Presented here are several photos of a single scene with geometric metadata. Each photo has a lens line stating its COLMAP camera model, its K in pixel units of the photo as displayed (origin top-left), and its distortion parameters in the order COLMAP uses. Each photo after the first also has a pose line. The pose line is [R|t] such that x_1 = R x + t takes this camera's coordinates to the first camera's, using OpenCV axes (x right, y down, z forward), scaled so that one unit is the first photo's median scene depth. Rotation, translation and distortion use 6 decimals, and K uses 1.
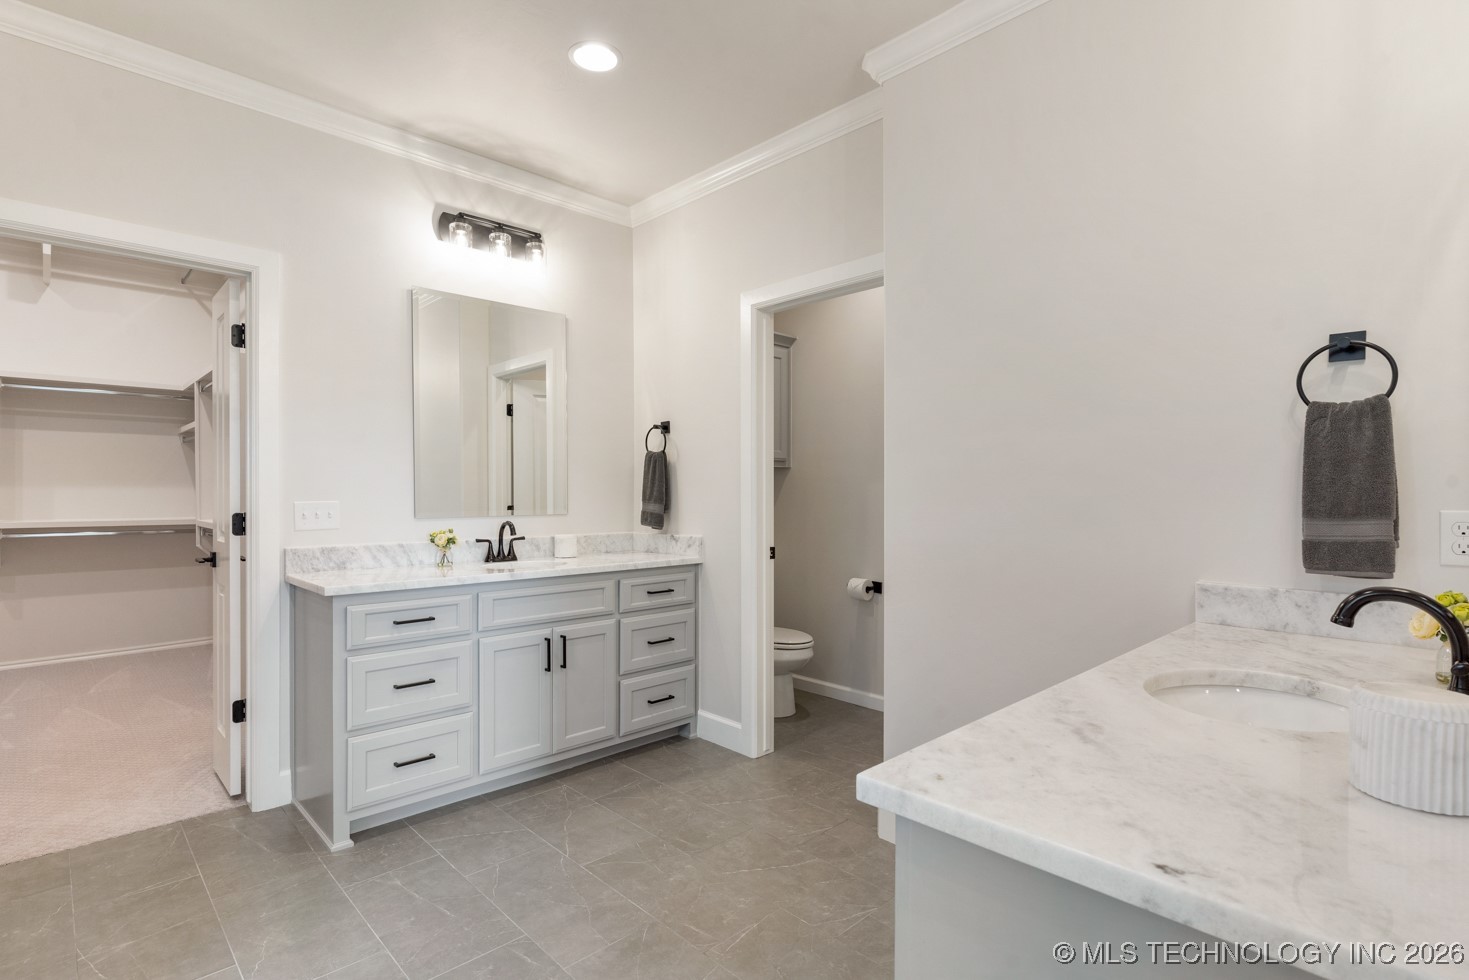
lens RADIAL K [[705.9, 0, 699.8], [0, 705.9, 492.6], [0, 0, 1]] dist [0.000921, -0.000013]
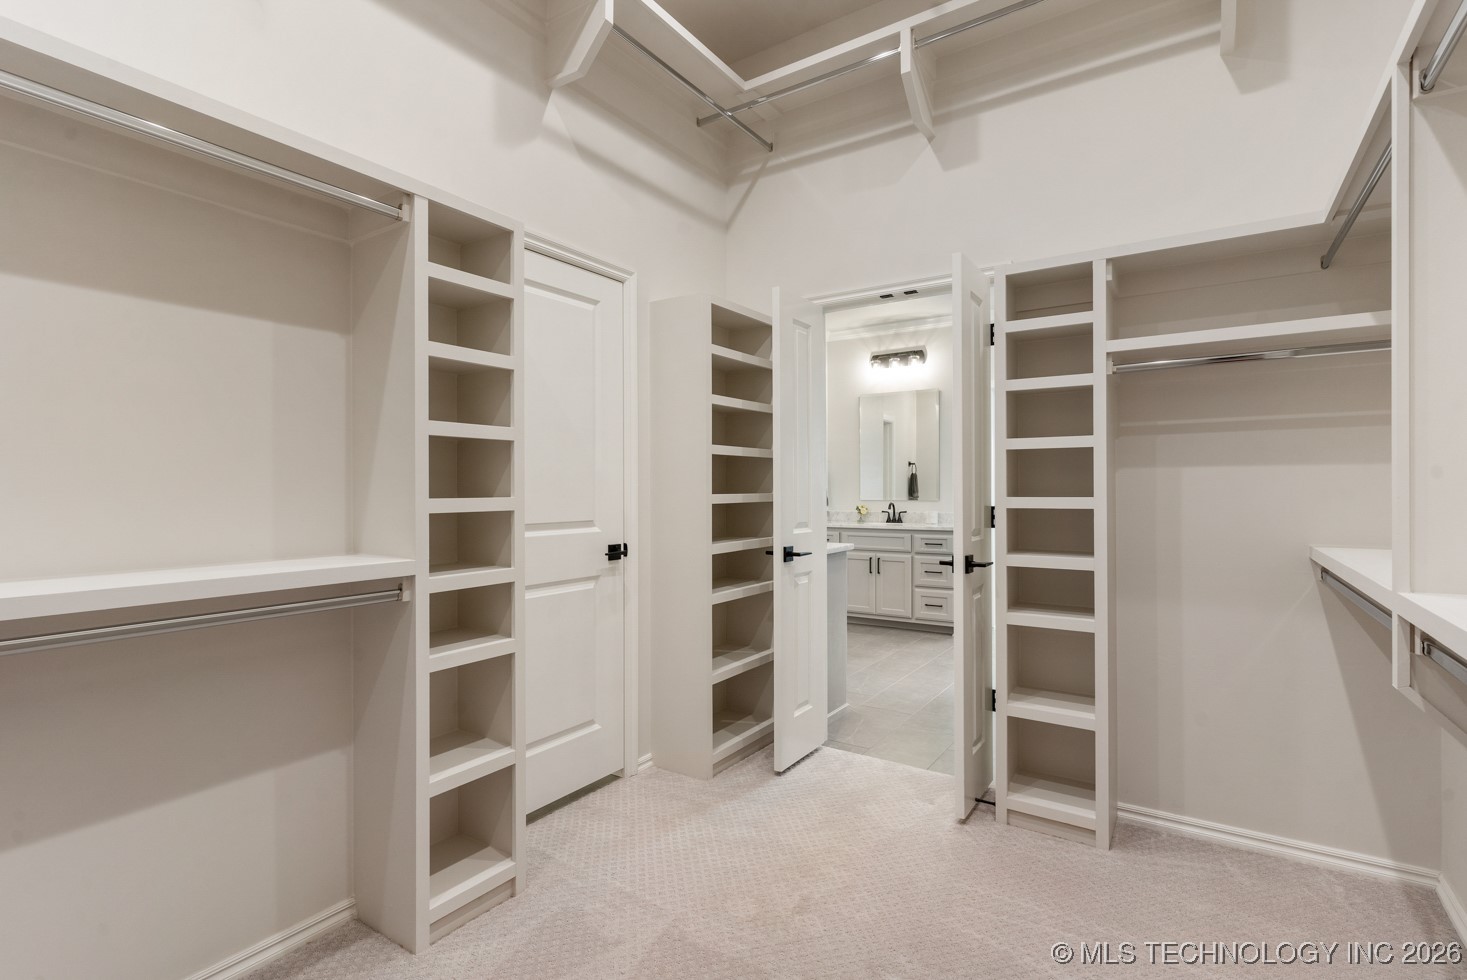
lens RADIAL K [[705.0, 0, 731.2], [0, 705.0, 488.2], [0, 0, 1]] dist [0.000921, -0.000013]
pose [[0.219391, 0.000555, -0.975637, 1.556265], [0.007353, 0.999970, 0.002222, -0.008731], [0.975609, -0.007661, 0.219381, 0.111511]]
